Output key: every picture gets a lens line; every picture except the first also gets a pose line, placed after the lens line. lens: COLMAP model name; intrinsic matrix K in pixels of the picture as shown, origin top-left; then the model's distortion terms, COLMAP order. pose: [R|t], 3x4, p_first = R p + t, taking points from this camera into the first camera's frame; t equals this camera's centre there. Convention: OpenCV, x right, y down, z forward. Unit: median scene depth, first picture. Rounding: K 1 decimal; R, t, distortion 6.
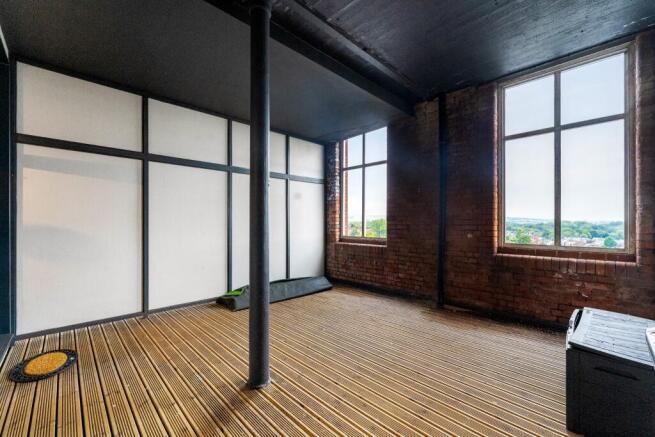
lens RADIAL K [[268.2, 0, 346.1], [0, 268.2, 222.5], [0, 0, 1]] dist [0.003306, -0.000144]
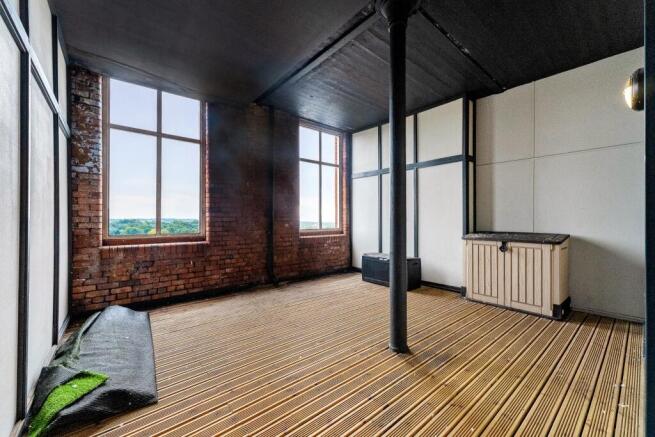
lens RADIAL K [[268.2, 0, 329.9], [0, 268.2, 219.2], [0, 0, 1]] dist [0.003306, -0.000144]
pose [[0.099620, 0.004338, 0.995016, -0.694397], [0.004079, 0.999980, -0.004768, 0.022837], [-0.995017, 0.004533, 0.099600, 0.545891]]
